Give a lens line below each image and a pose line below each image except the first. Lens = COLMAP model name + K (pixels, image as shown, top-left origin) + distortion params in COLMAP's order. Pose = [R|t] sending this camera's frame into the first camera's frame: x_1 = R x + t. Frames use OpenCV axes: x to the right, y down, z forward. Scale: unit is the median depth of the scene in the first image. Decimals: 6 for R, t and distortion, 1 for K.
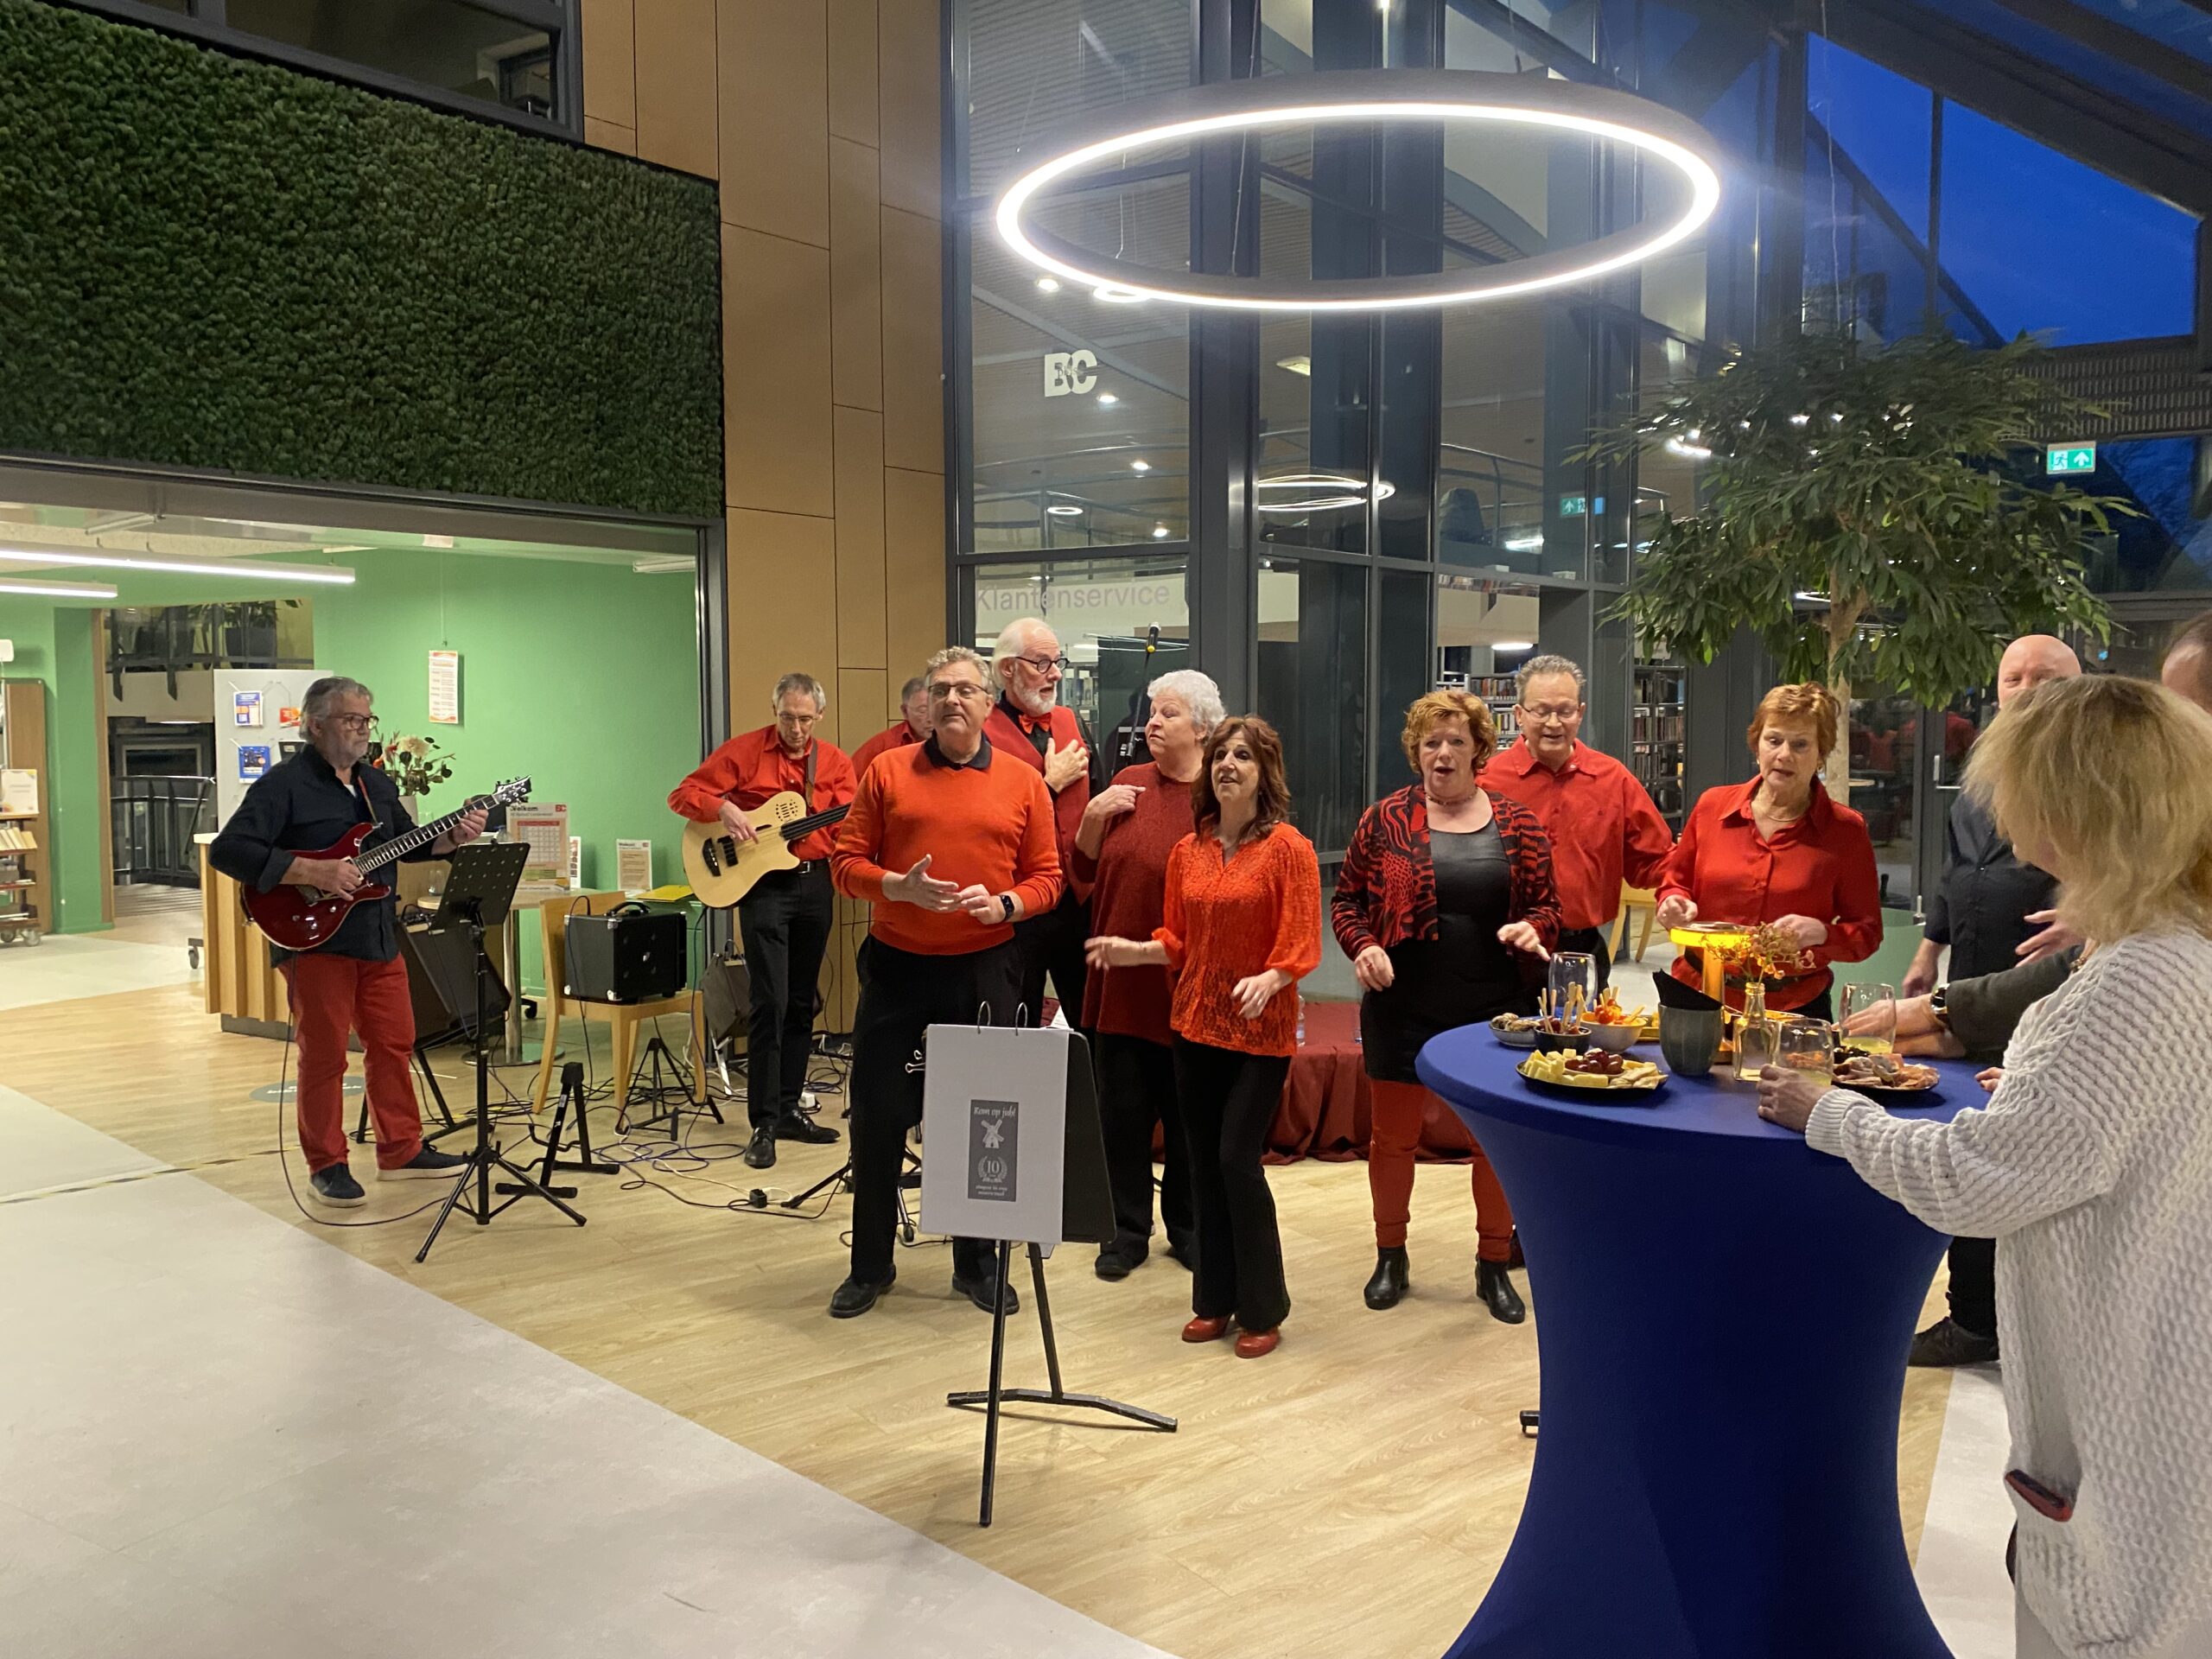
lens RADIAL K [[1682.6, 0, 1102.9], [0, 1682.6, 842.6], [0, 0, 1]] dist [-0.011748, 0.003055]
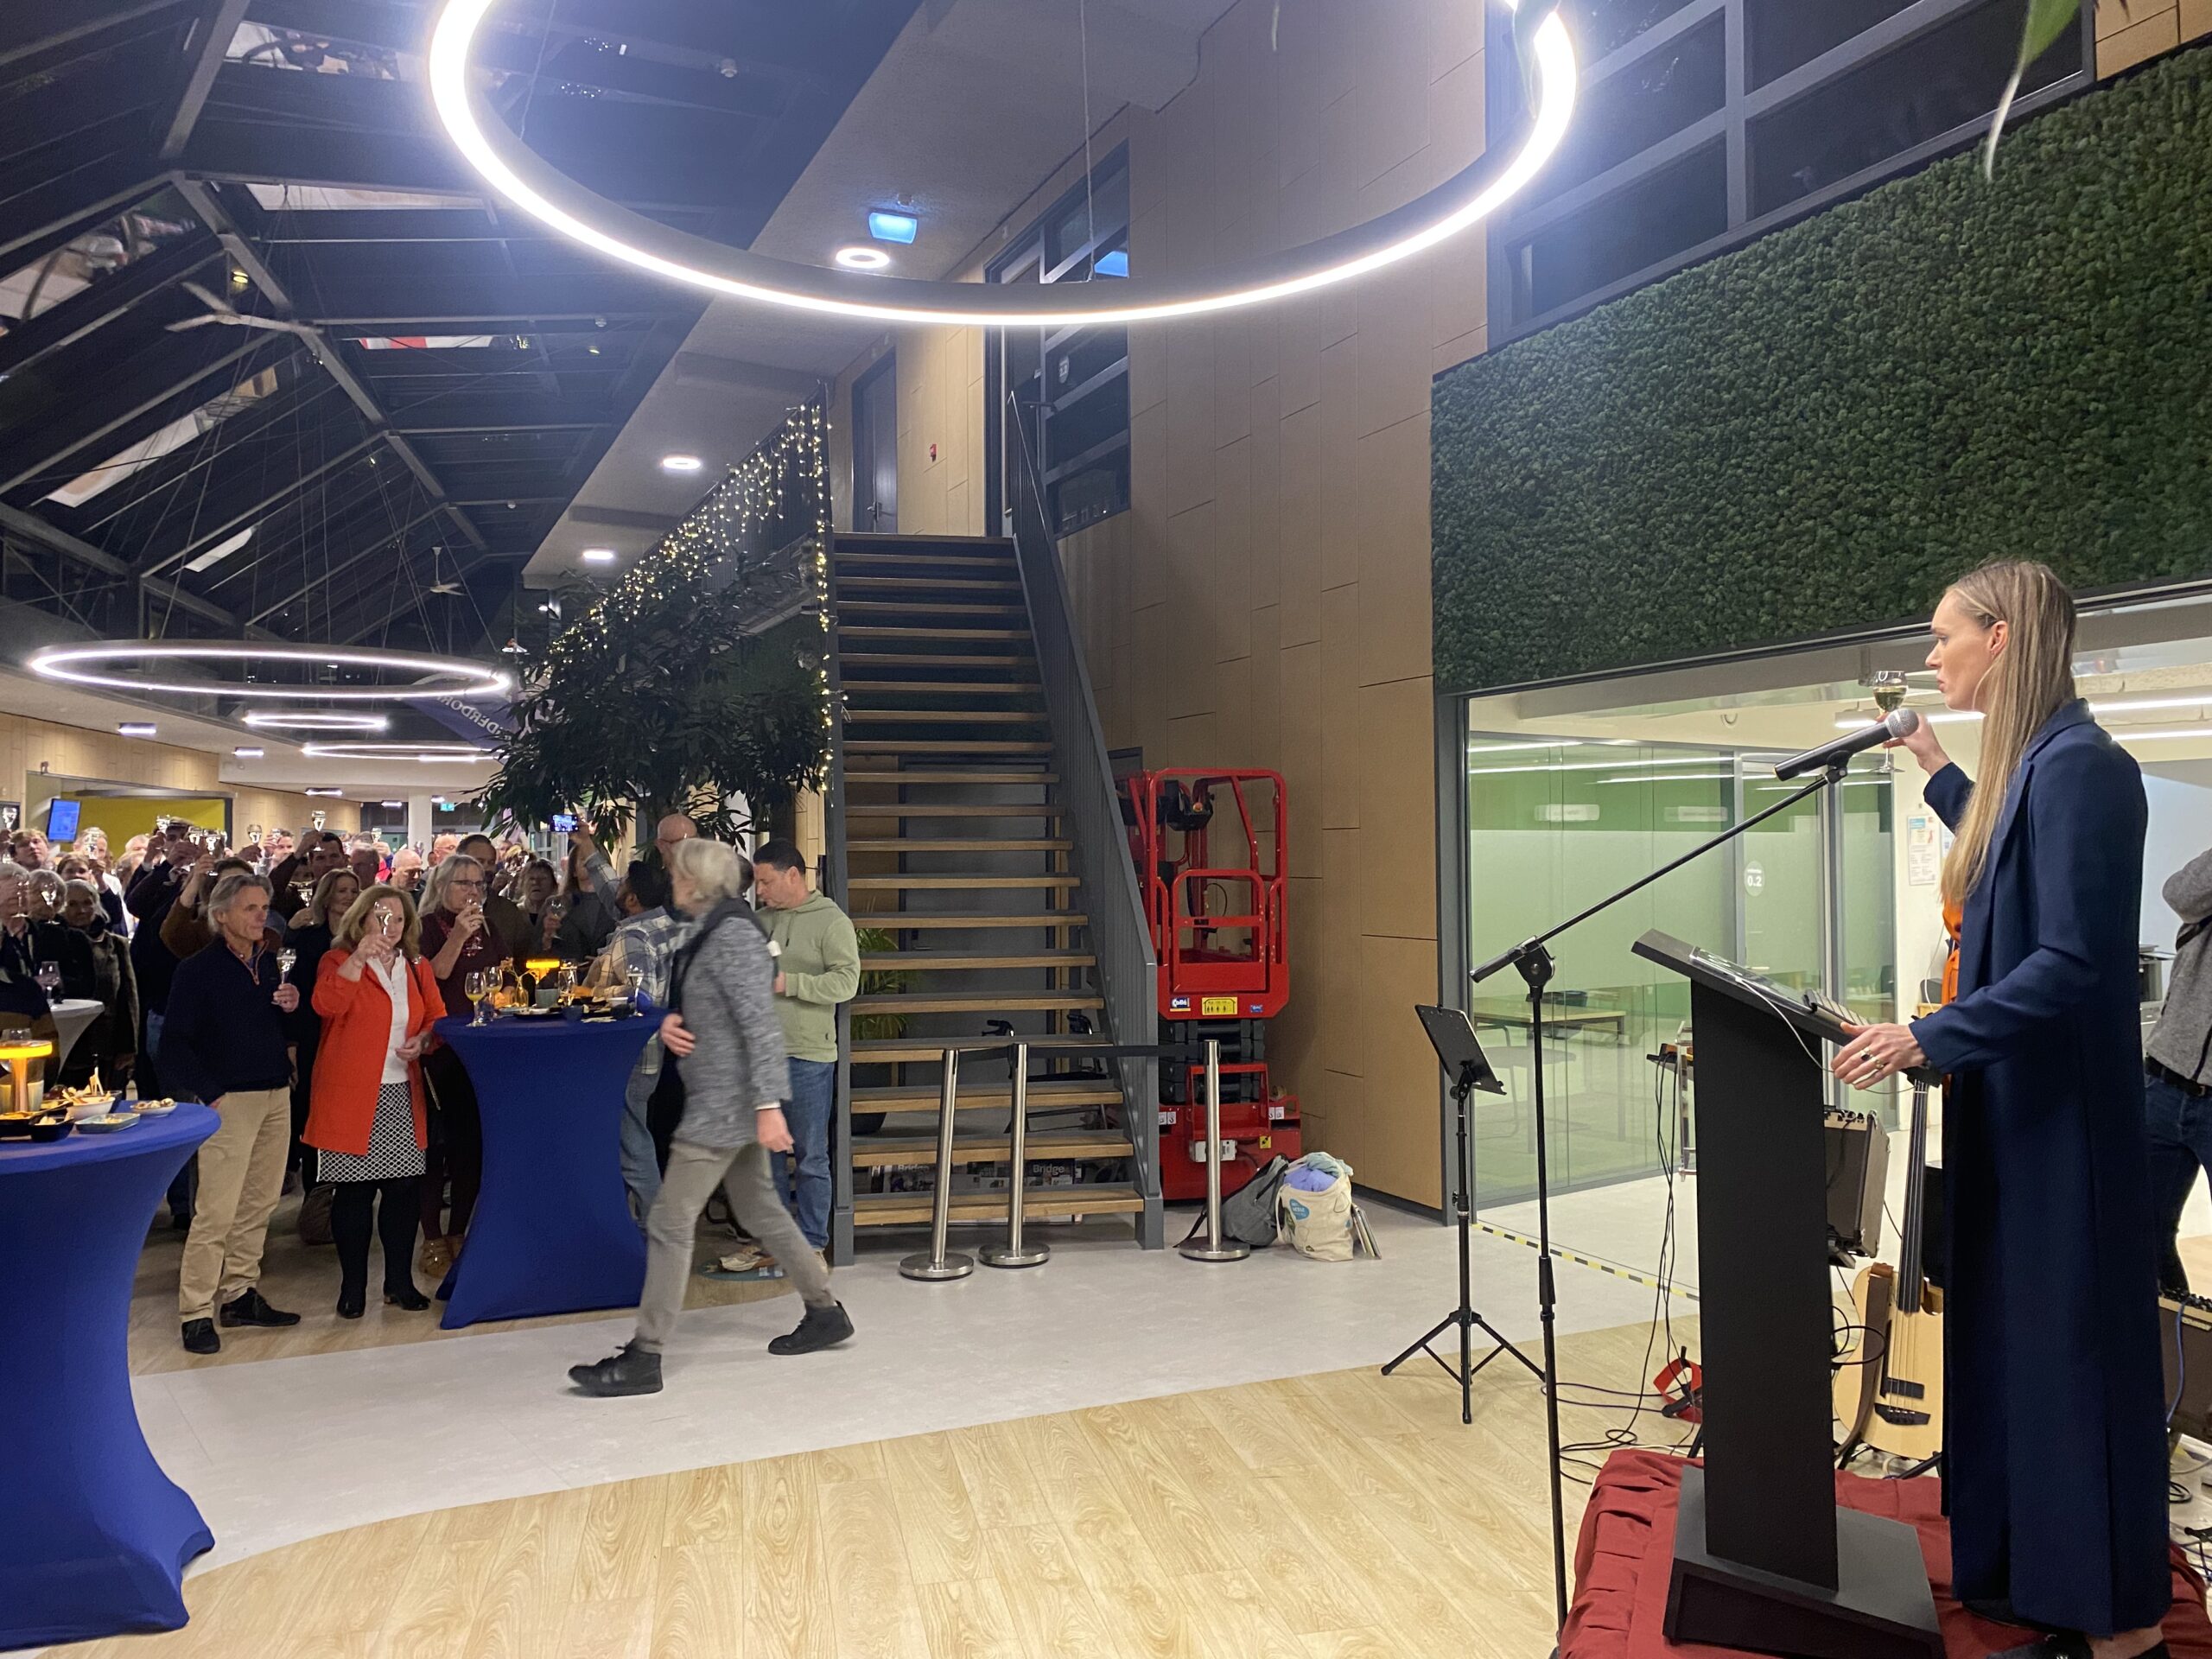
lens RADIAL K [[1667.2, 0, 1106.0], [0, 1667.2, 829.5], [0, 0, 1]] dist [0.003762, -0.010817]
pose [[-0.400729, -0.007966, -0.916162, 0.583449], [-0.062878, 0.997844, 0.018827, -0.102297], [0.914036, 0.065151, -0.400366, 1.067412]]
